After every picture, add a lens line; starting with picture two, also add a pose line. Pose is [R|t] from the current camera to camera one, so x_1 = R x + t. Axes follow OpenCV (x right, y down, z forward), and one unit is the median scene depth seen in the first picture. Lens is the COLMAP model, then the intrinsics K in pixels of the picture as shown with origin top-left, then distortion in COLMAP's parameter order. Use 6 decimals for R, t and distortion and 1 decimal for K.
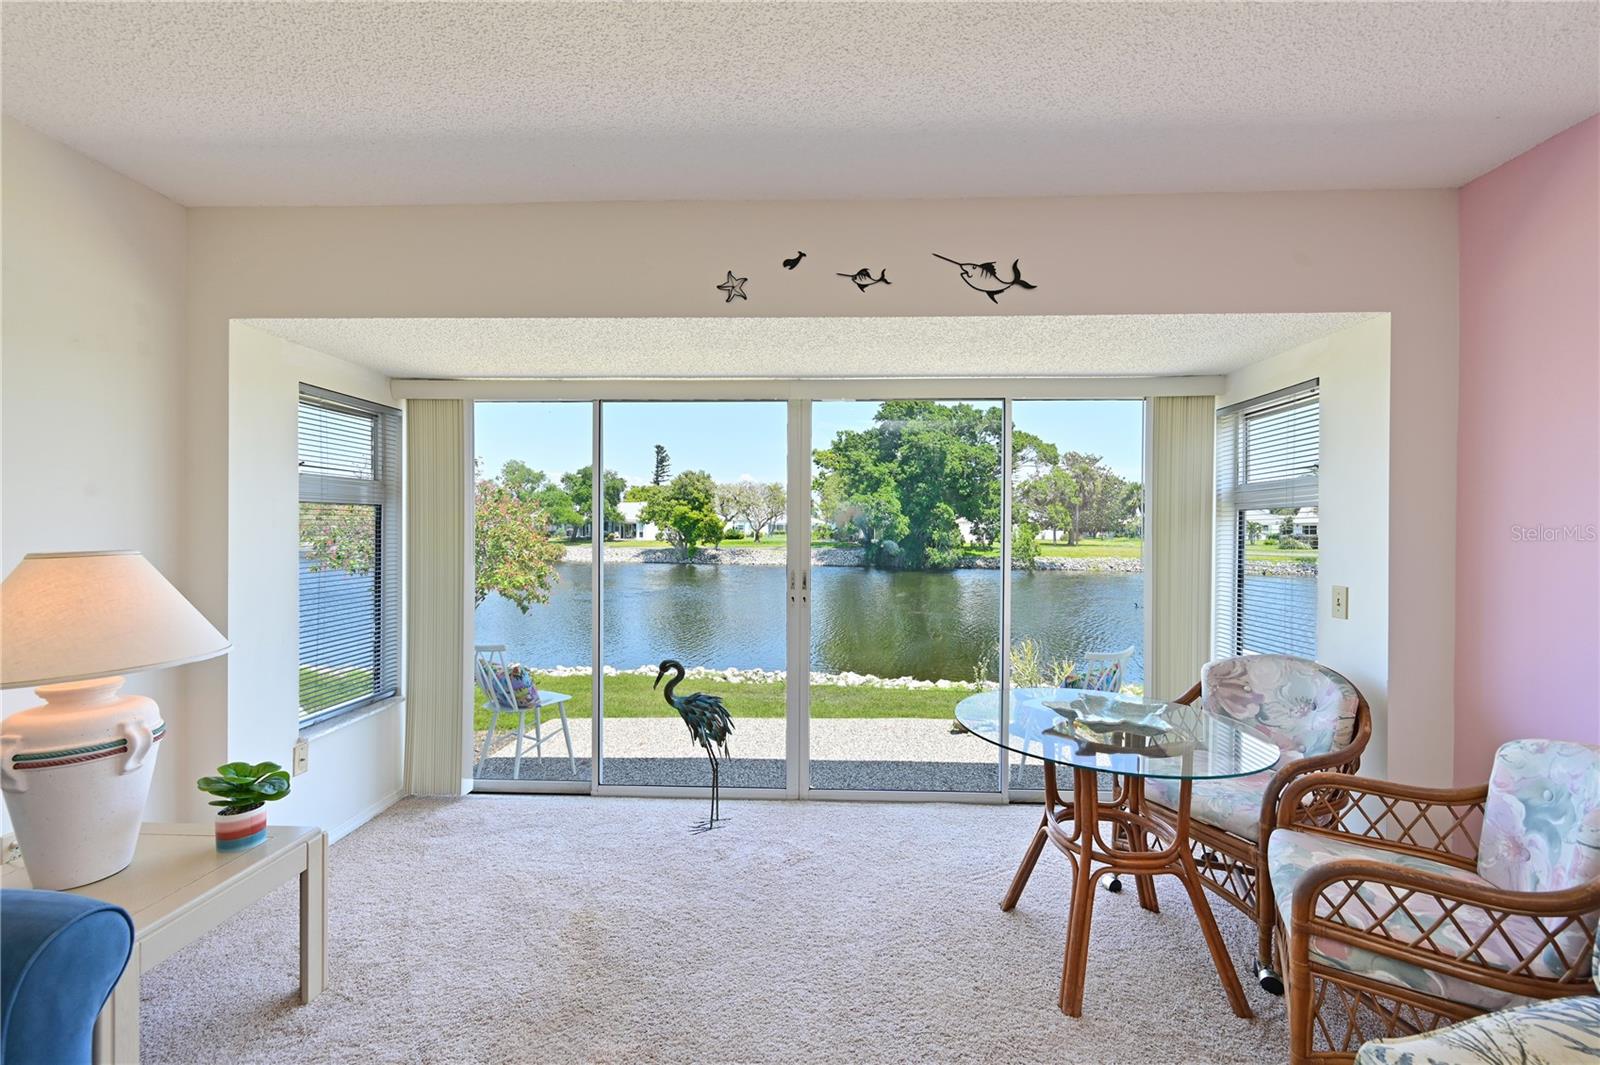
lens RADIAL K [[646.8, 0, 800.0], [0, 646.8, 532.5], [0, 0, 1]] dist [-0.000700, 0.000023]
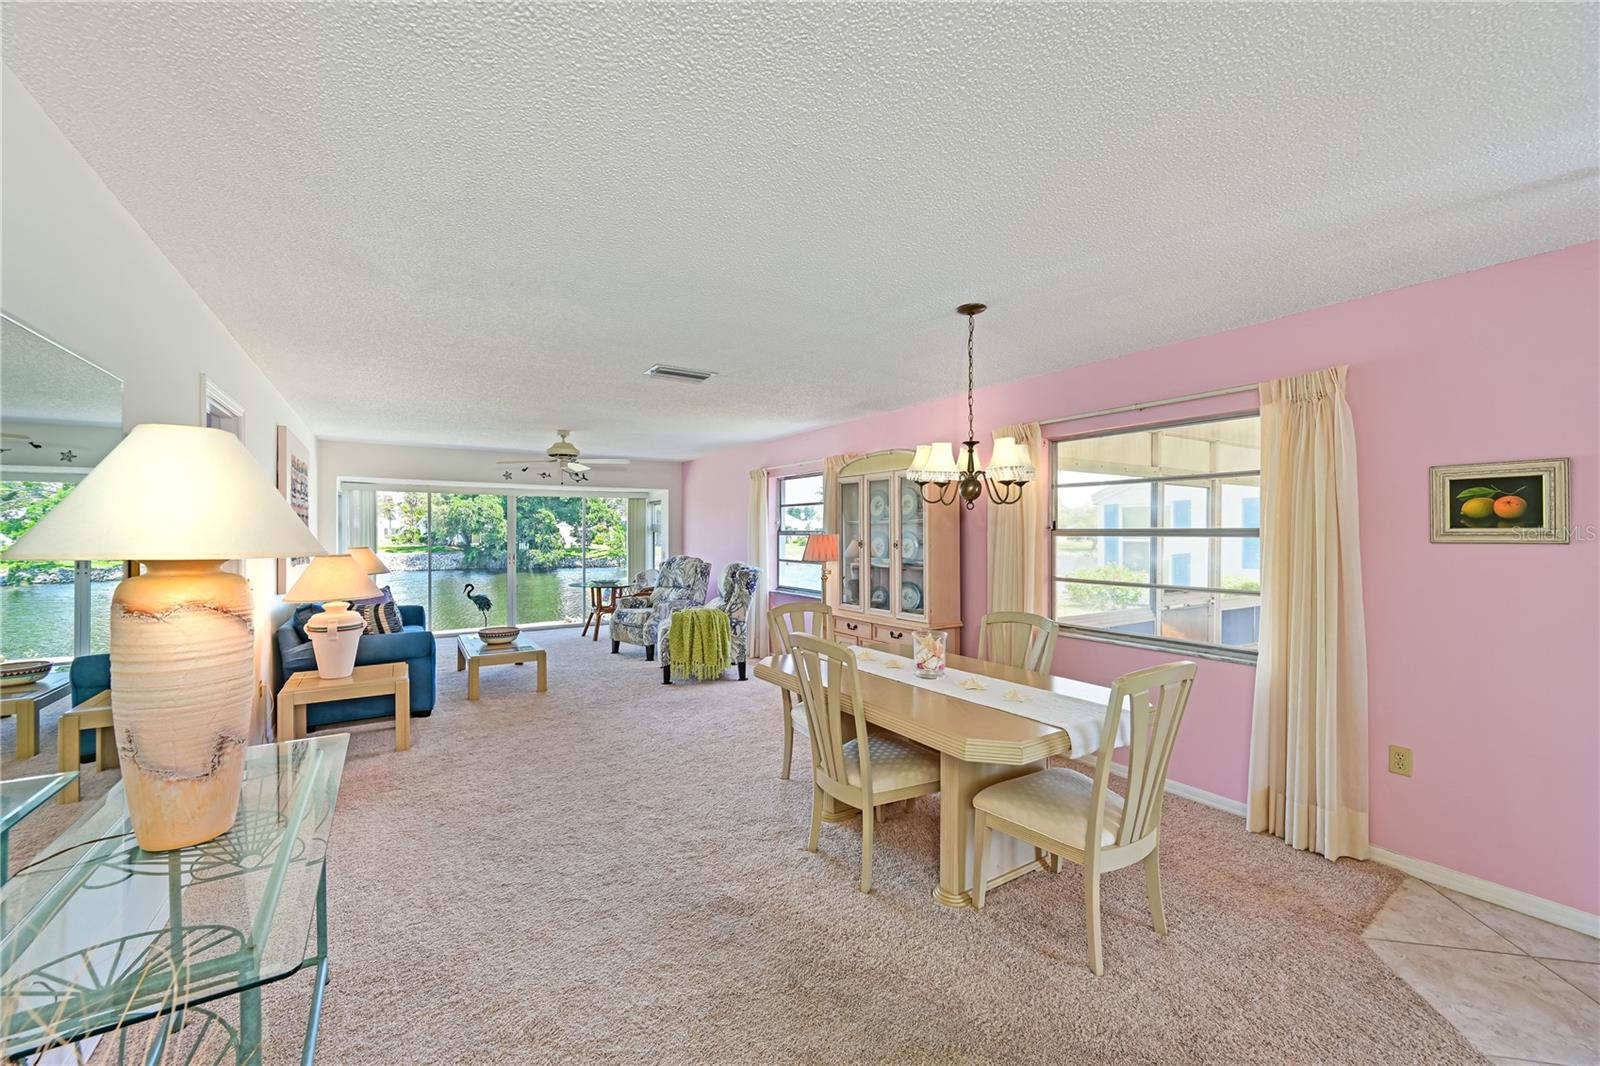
lens RADIAL K [[626.0, 0, 797.4], [0, 626.0, 537.0], [0, 0, 1]] dist [-0.001407, -0.000269]
pose [[0.821984, -0.009621, 0.569429, -0.029829], [0.007350, 0.999953, 0.006285, -0.001215], [-0.569463, -0.000980, 0.822016, -0.111265]]
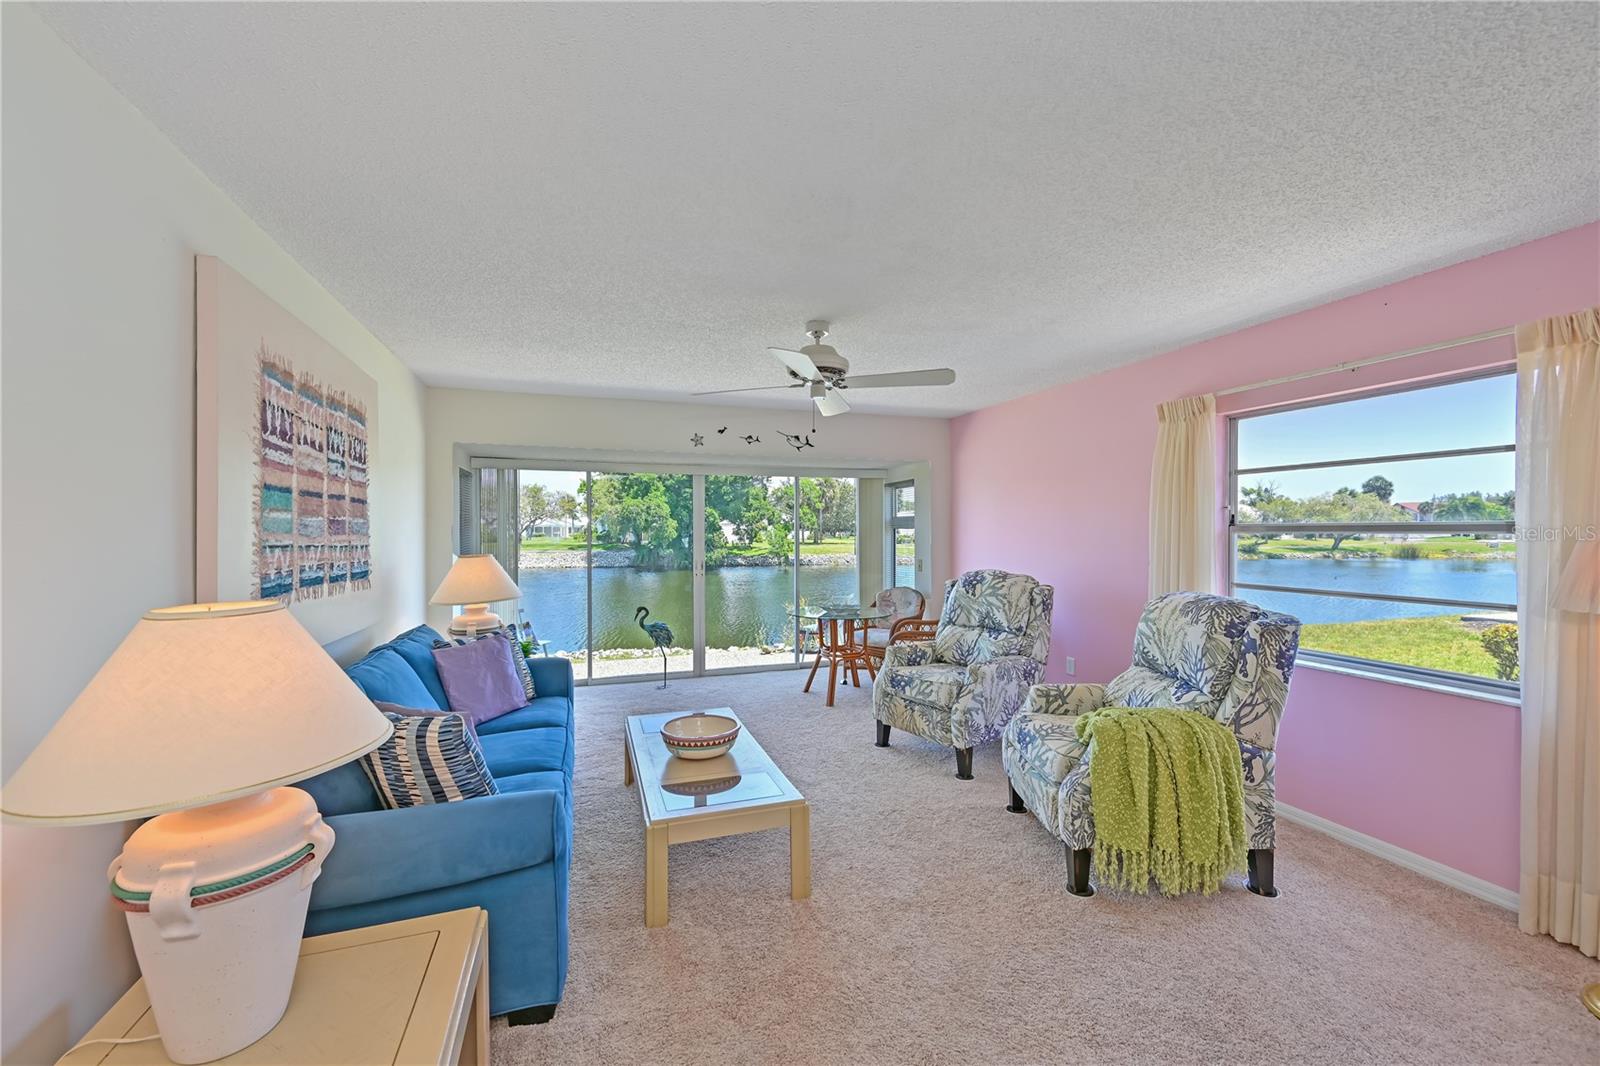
lens RADIAL K [[629.5, 0, 796.6], [0, 629.5, 532.9], [0, 0, 1]] dist [-0.000954, 0.000048]
pose [[0.933175, -0.009773, 0.359289, -0.022545], [0.010034, 0.999949, 0.001138, -0.001335], [-0.359282, 0.002543, 0.933226, -0.048988]]
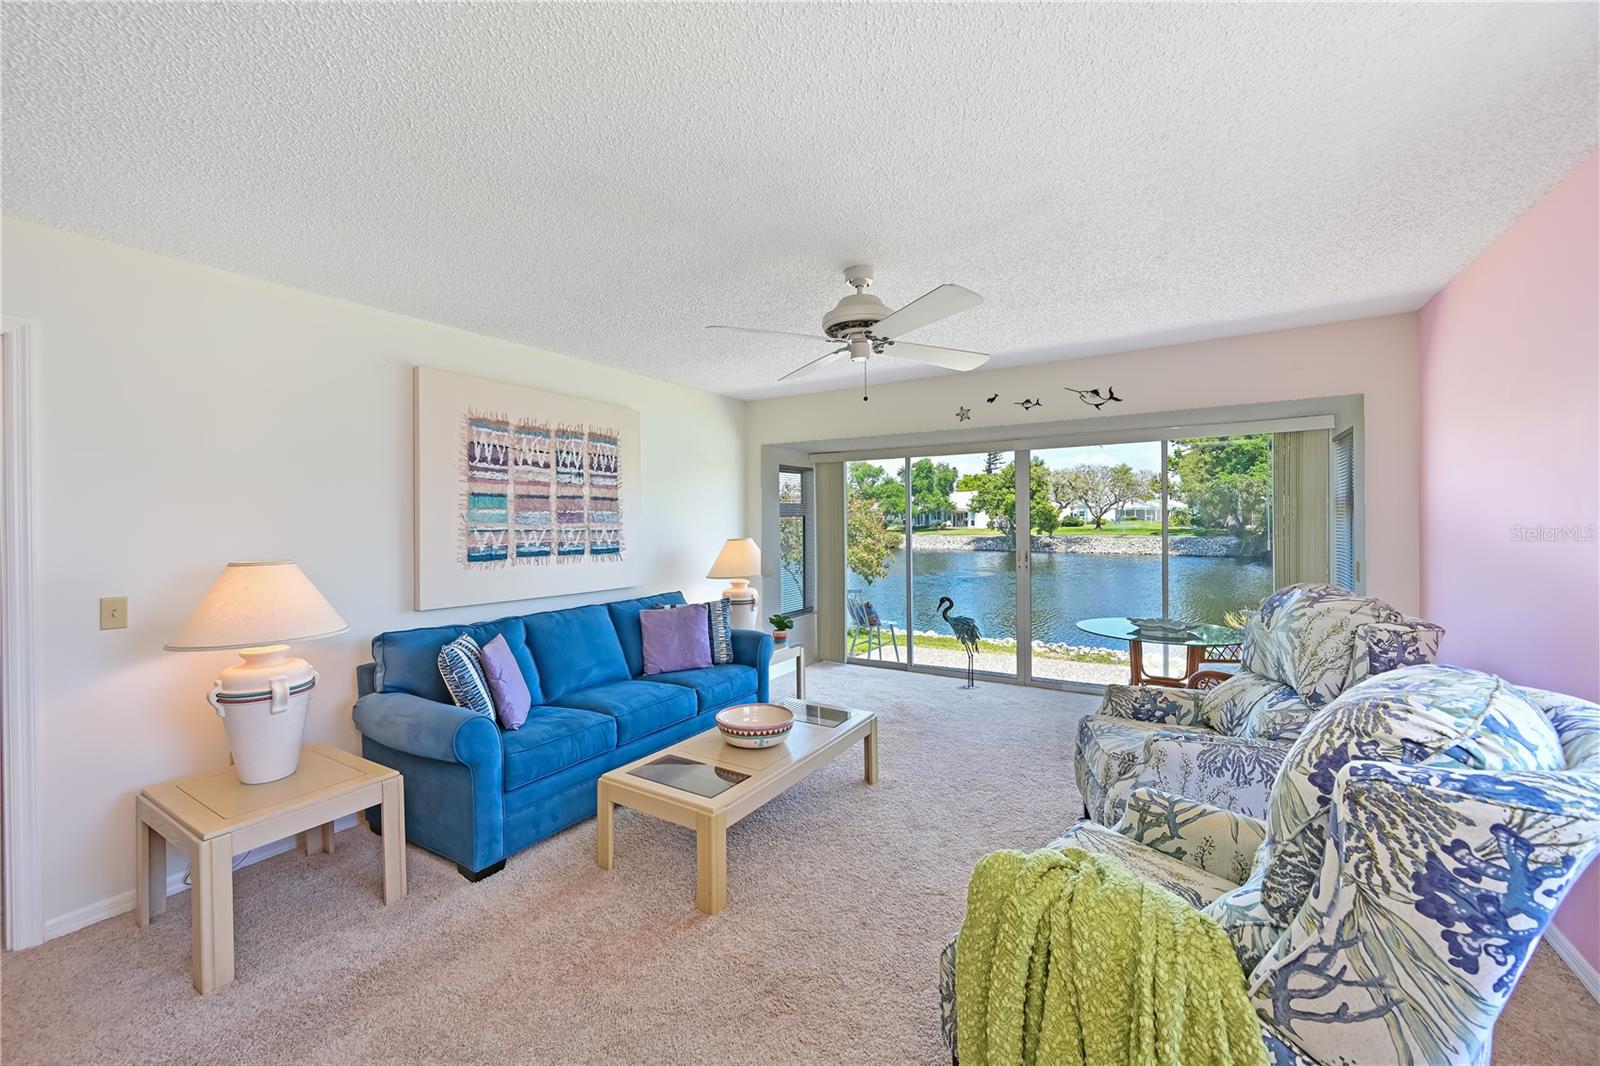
lens RADIAL K [[640.5, 0, 780.3], [0, 640.5, 522.9], [0, 0, 1]] dist [0.000889, 0.000187]
pose [[0.859189, -0.011532, -0.511528, 0.016947], [0.013431, 0.999910, 0.000017, -0.001171], [0.511481, -0.006885, 0.859267, -0.041762]]
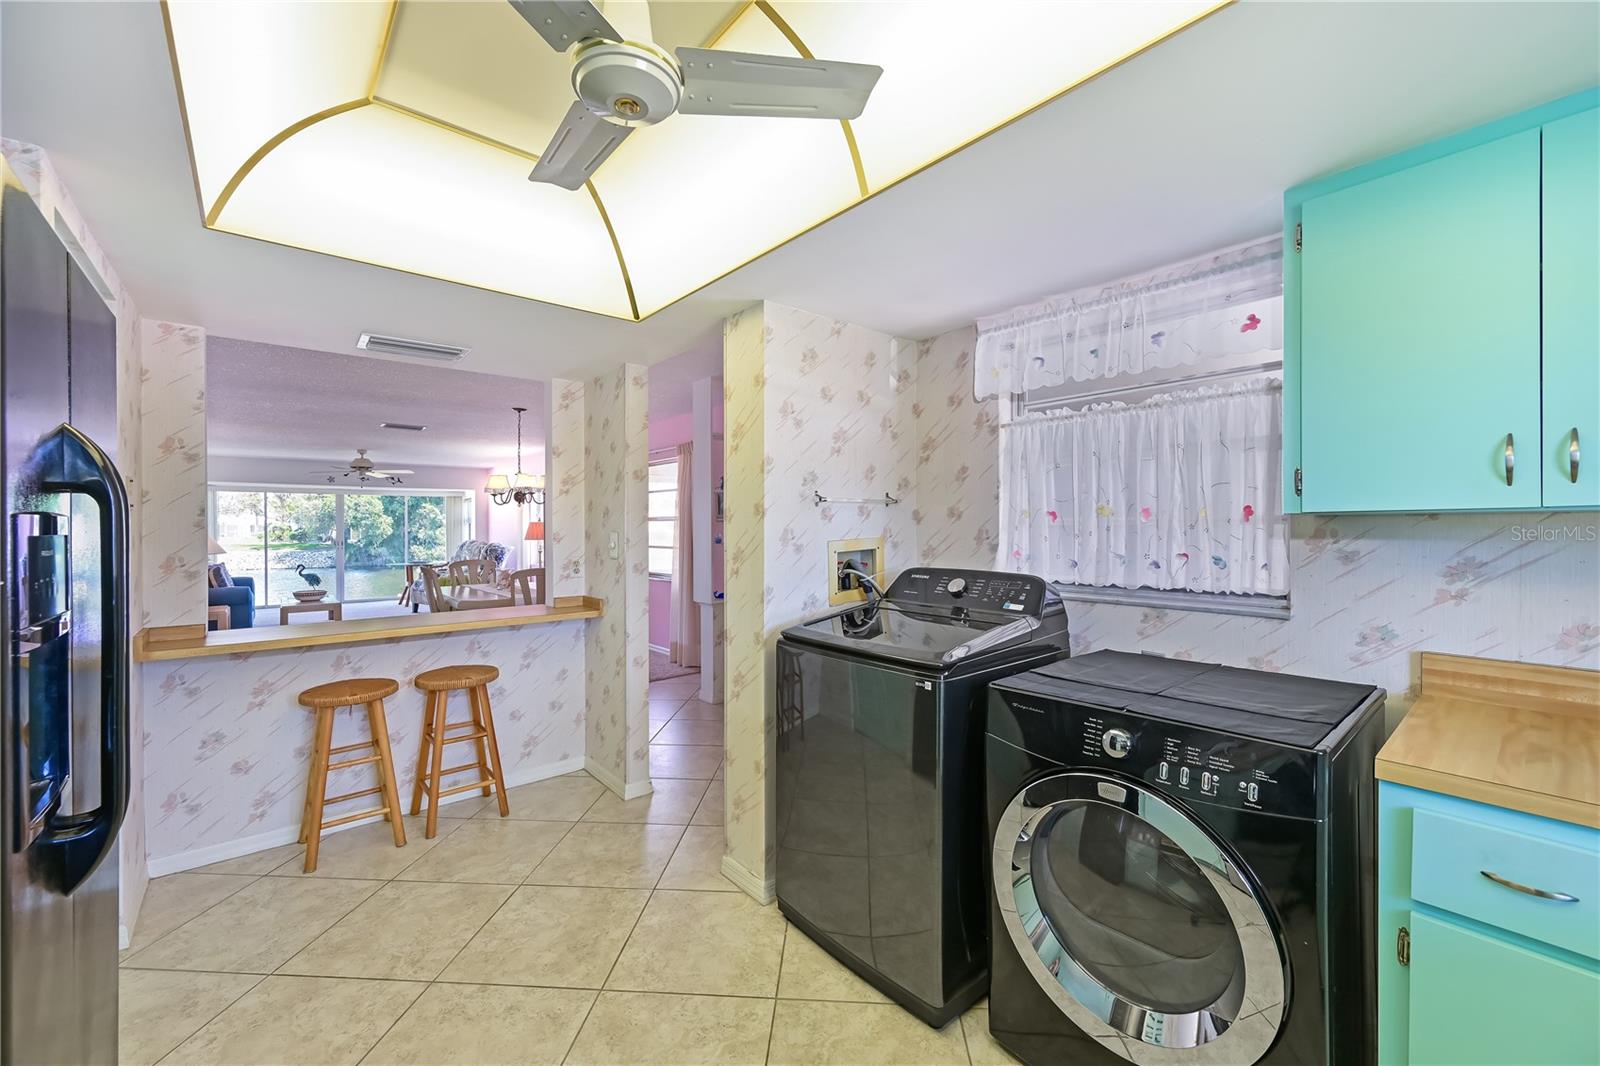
lens RADIAL K [[633.7, 0, 805.8], [0, 633.7, 532.3], [0, 0, 1]] dist [-0.001016, 0.000059]
pose [[0.738228, -0.015217, 0.674380, -0.025718], [0.012984, 0.999881, 0.008348, 0.000924], [-0.674427, 0.002593, 0.738337, -0.184731]]
